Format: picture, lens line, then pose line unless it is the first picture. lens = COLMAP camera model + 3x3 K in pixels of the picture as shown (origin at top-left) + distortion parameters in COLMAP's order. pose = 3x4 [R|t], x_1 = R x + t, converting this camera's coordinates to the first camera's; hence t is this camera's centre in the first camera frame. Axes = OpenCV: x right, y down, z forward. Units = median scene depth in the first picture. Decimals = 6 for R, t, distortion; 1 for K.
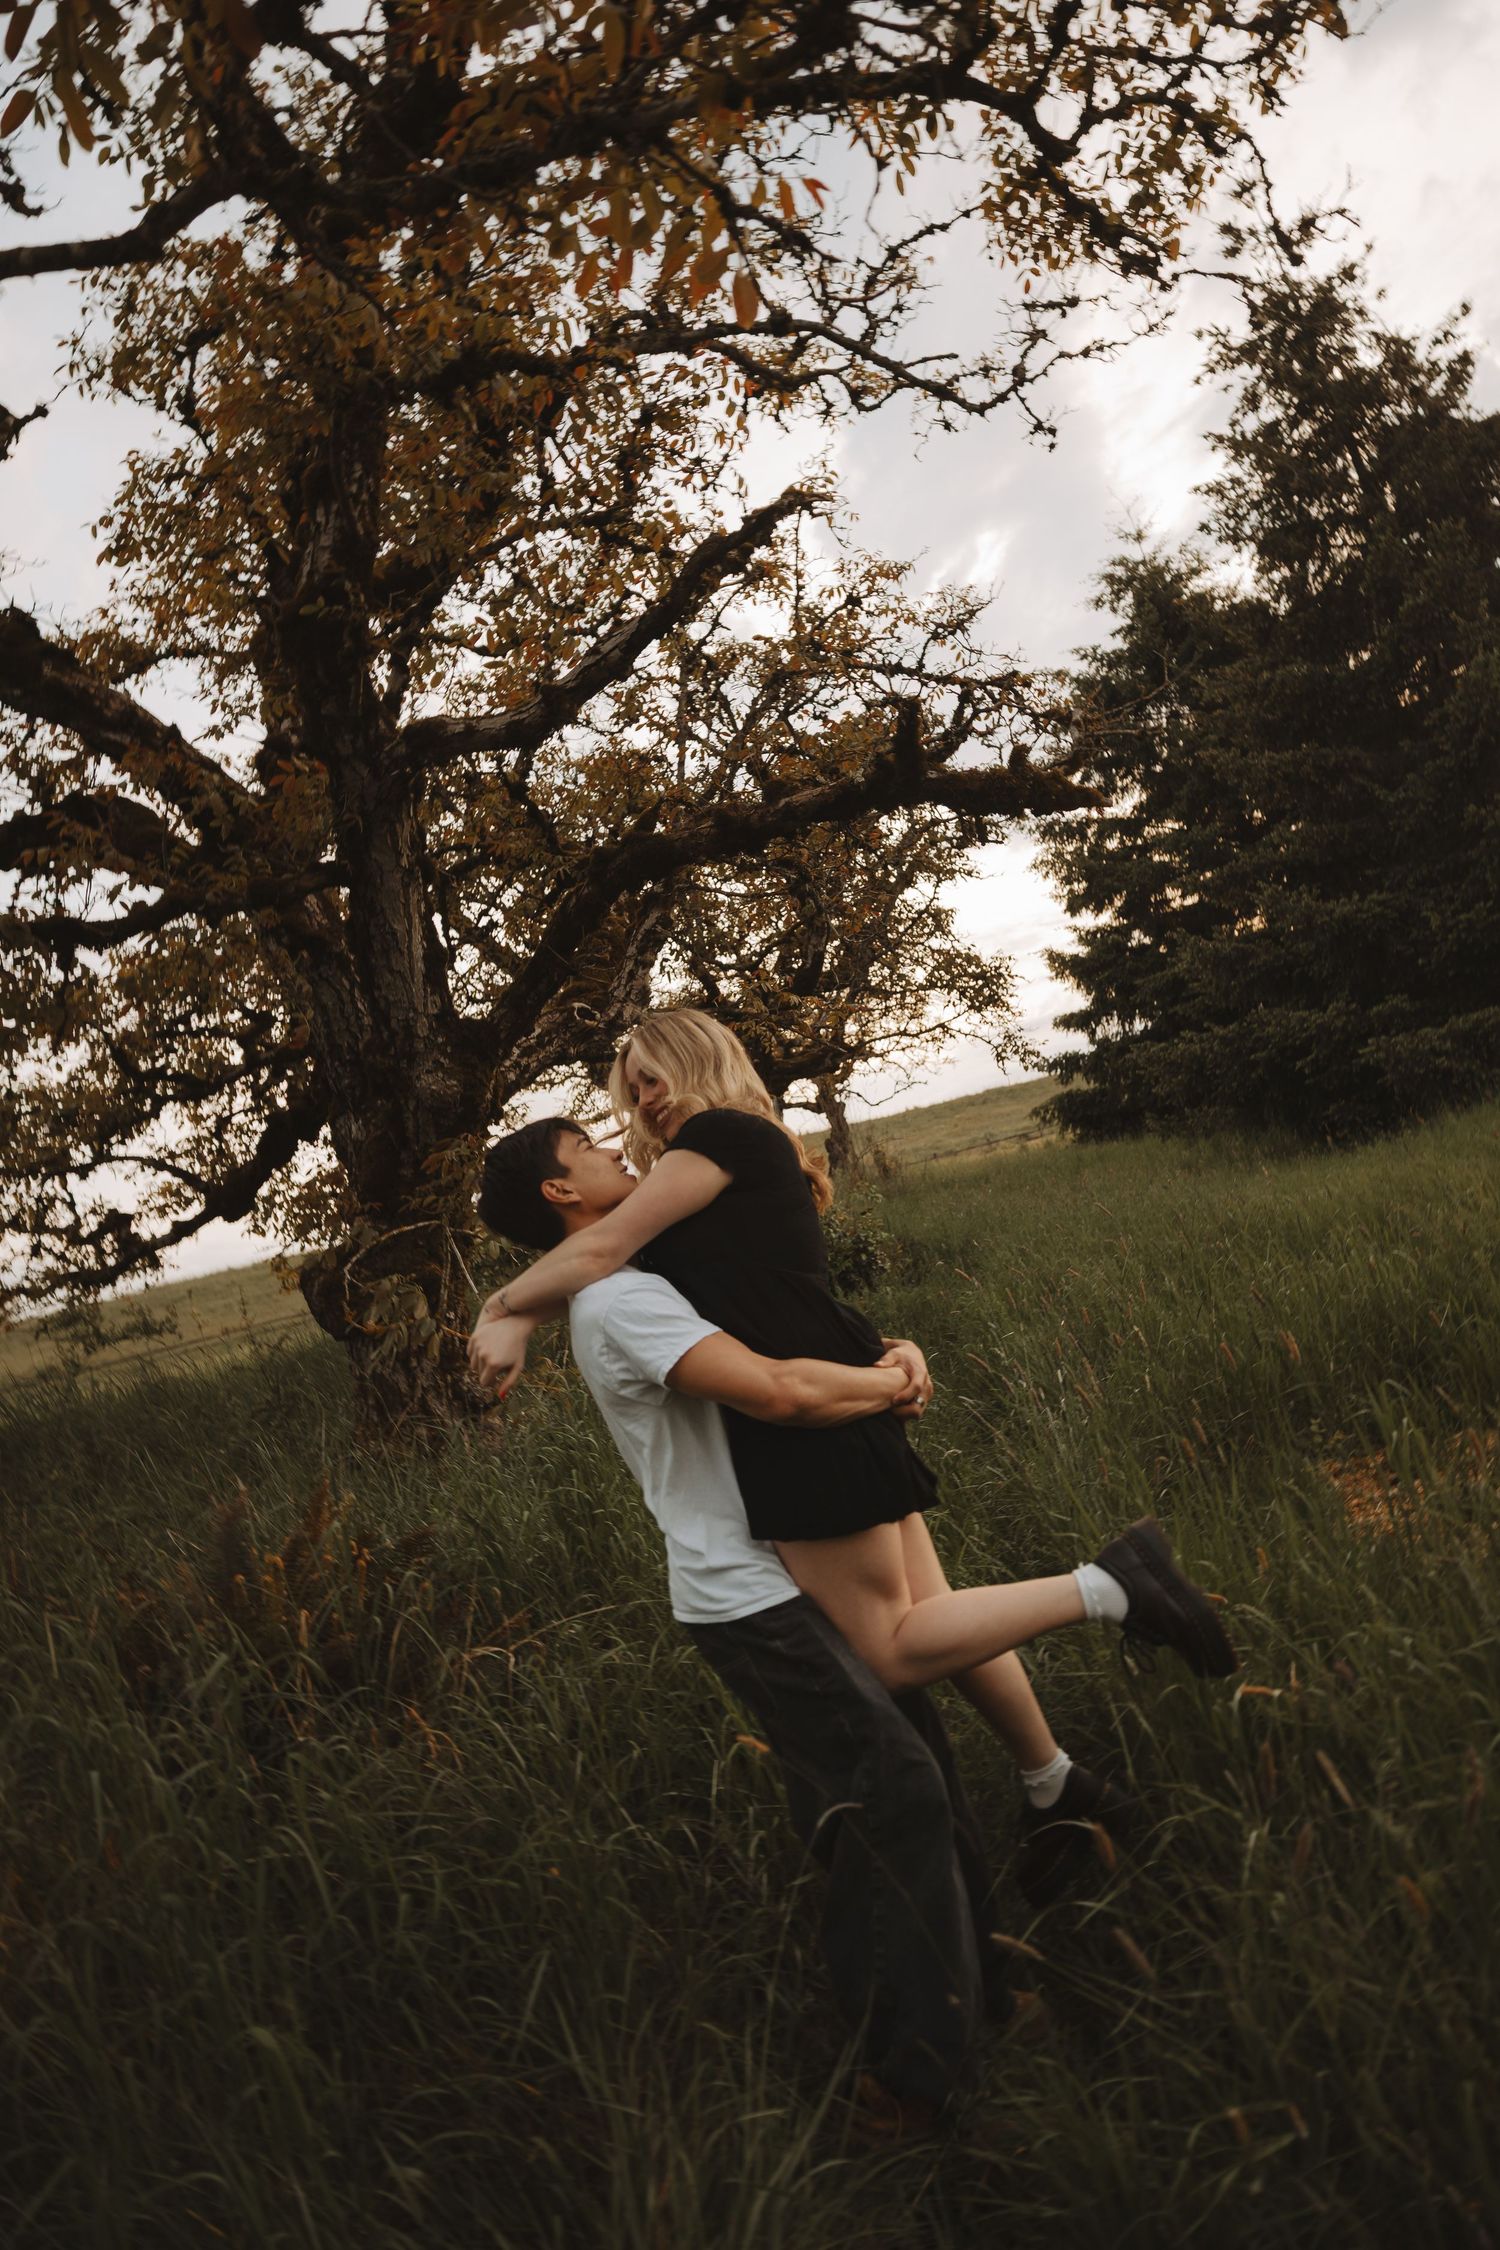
lens RADIAL K [[1650.8, 0, 750.0], [0, 1650.8, 1125.0], [0, 0, 1]] dist [-0.049877, -0.000477]
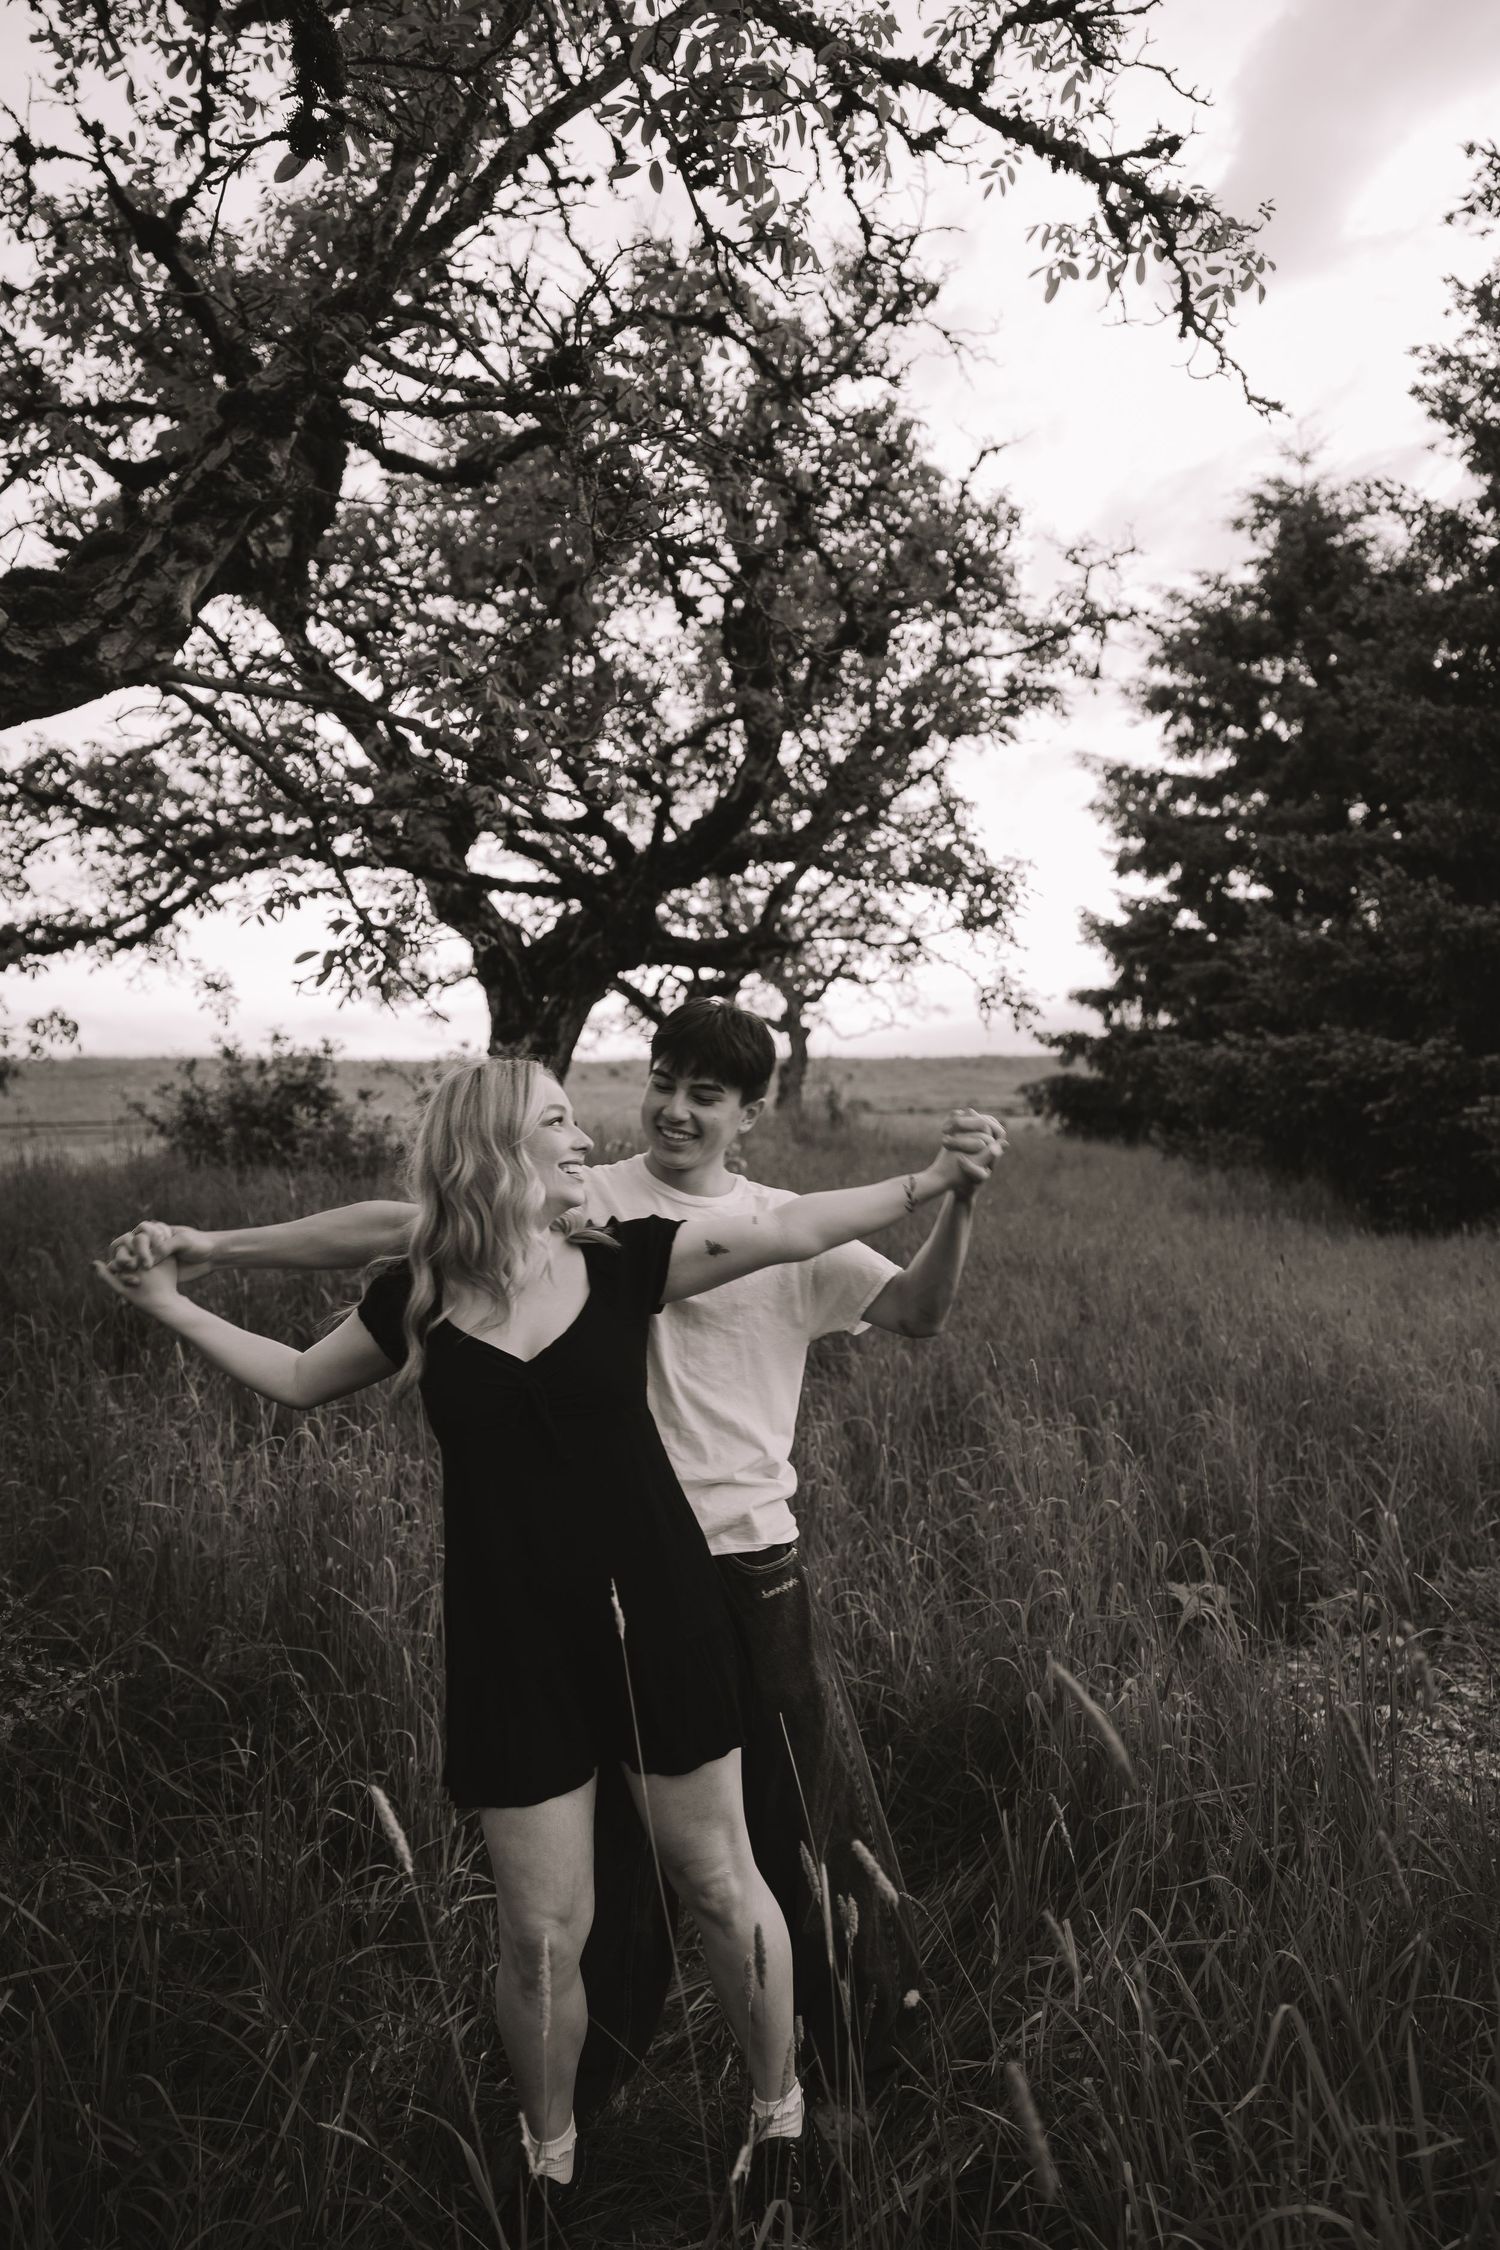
lens RADIAL K [[1579.7, 0, 779.2], [0, 1579.7, 1124.5], [0, 0, 1]] dist [-0.009126, -0.000581]
pose [[0.973287, 0.228515, 0.022203, 0.027801], [-0.229368, 0.972044, 0.050206, -0.001521], [-0.010109, -0.053957, 0.998492, 0.139404]]
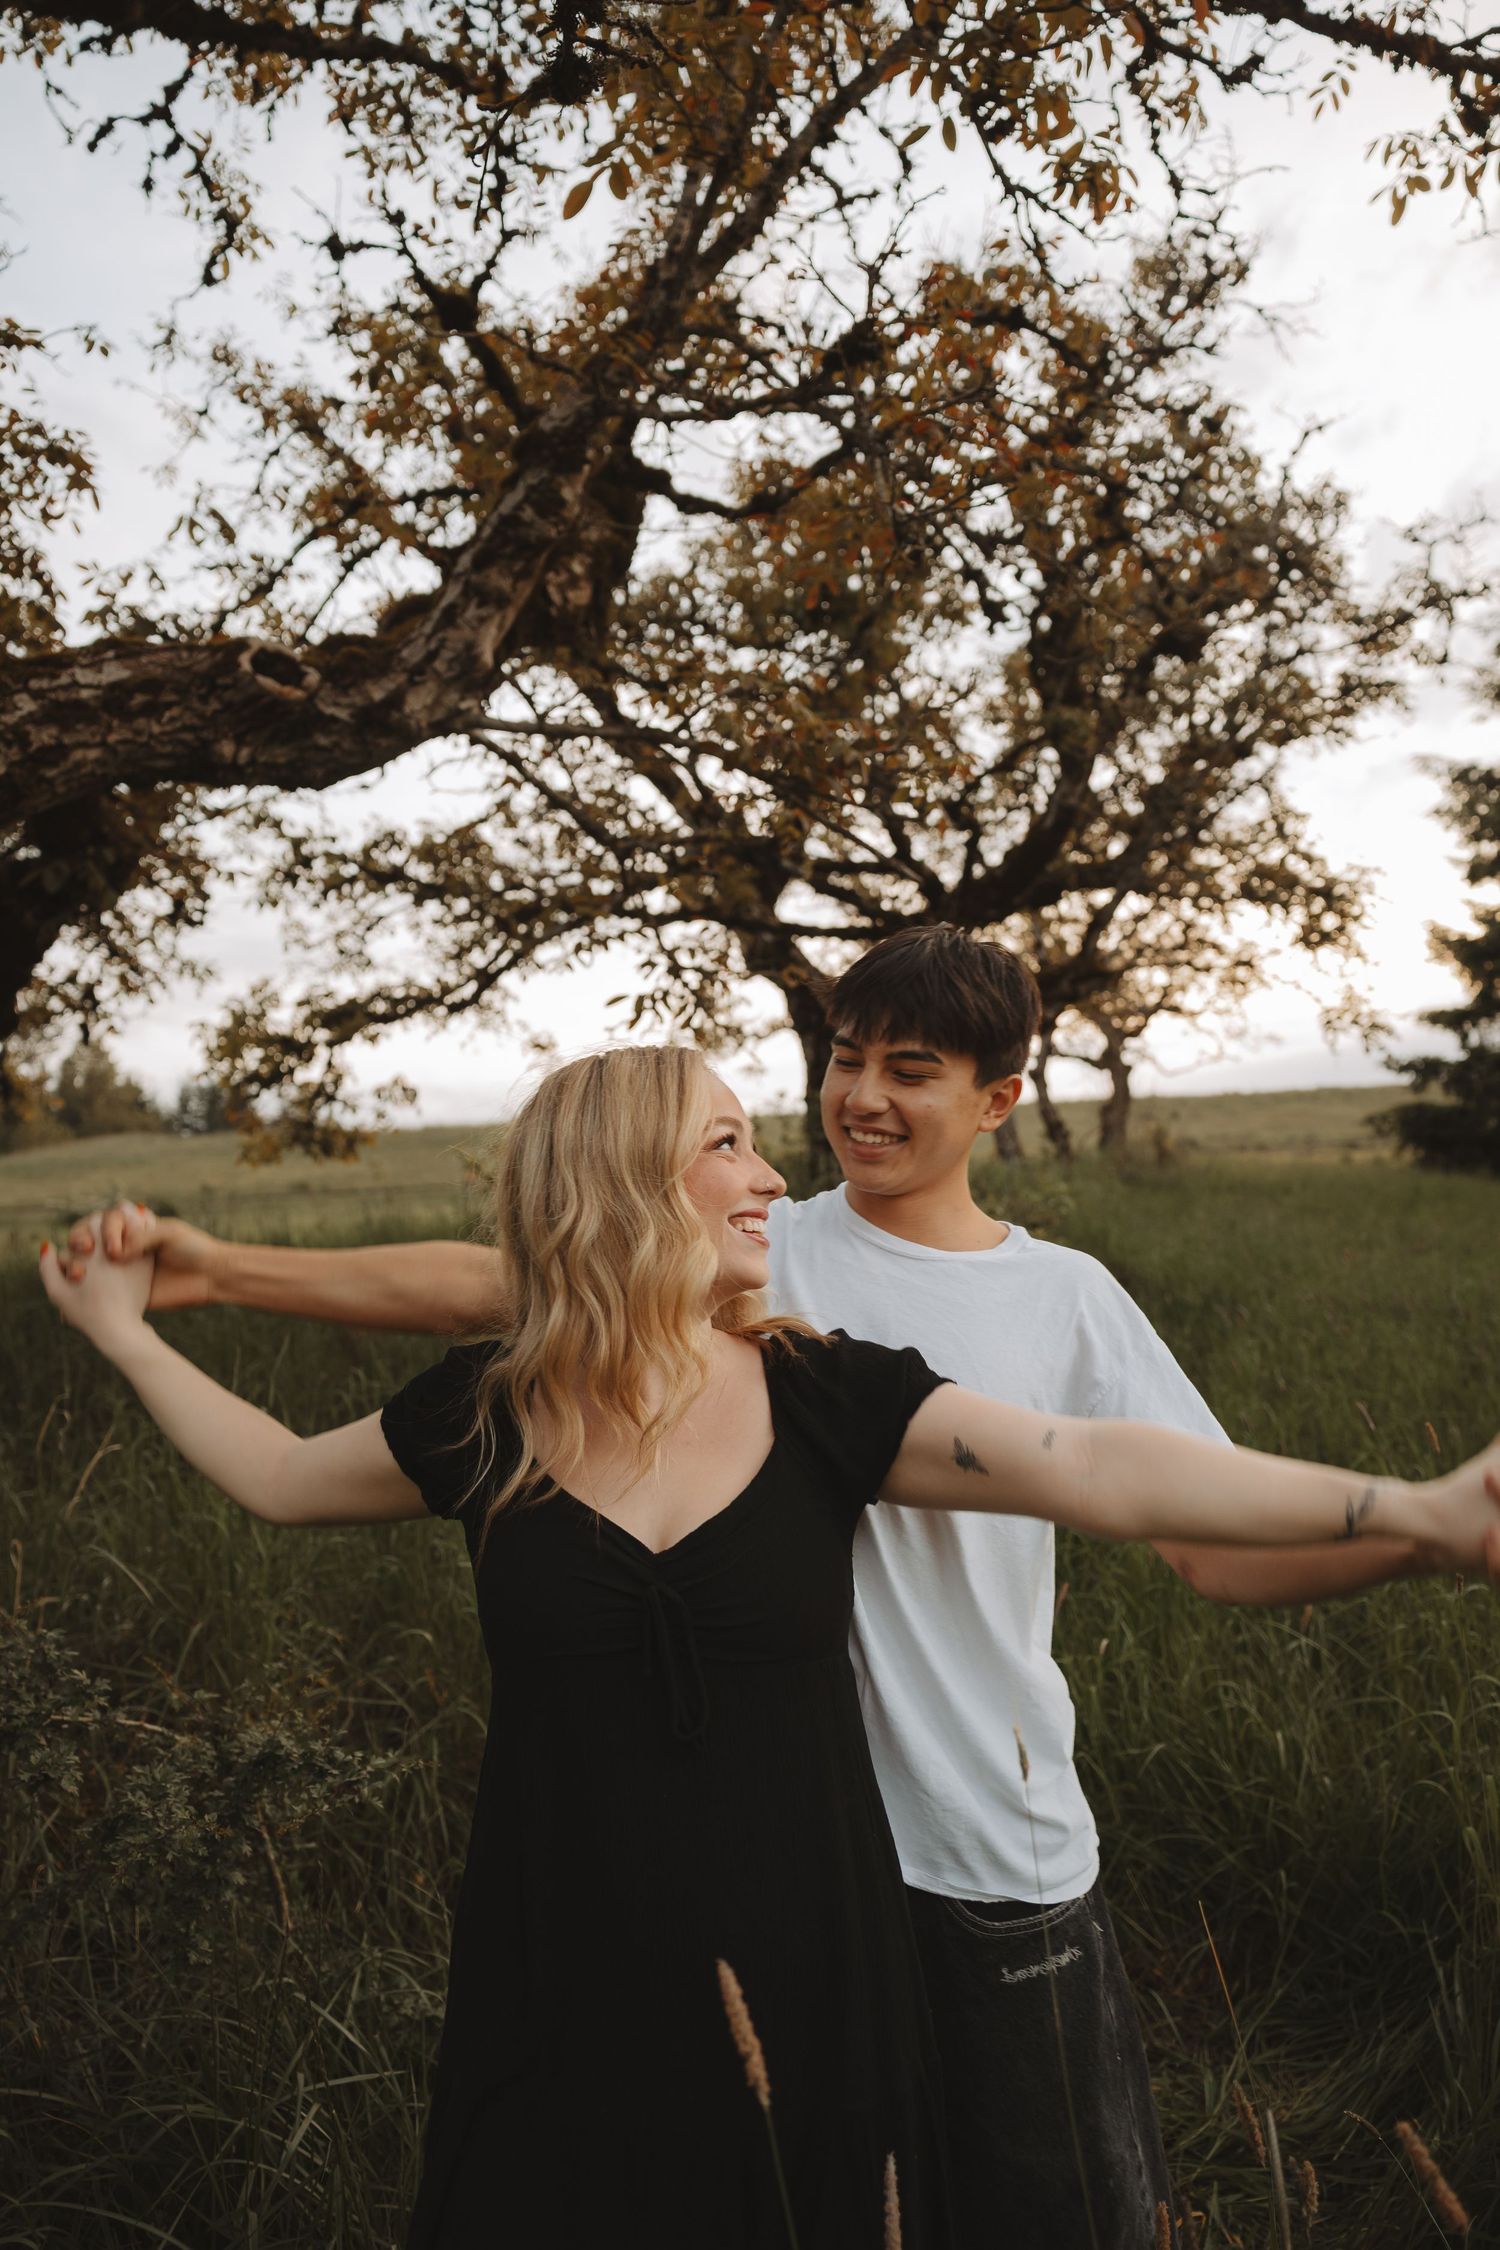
lens RADIAL K [[1567.0, 0, 724.1], [0, 1567.0, 1130.7], [0, 0, 1]] dist [-0.005504, 0.000420]
pose [[0.958153, 0.193335, -0.211101, 0.026747], [-0.182042, 0.980661, 0.071871, 0.000137], [0.220914, -0.030434, 0.974818, 0.148621]]
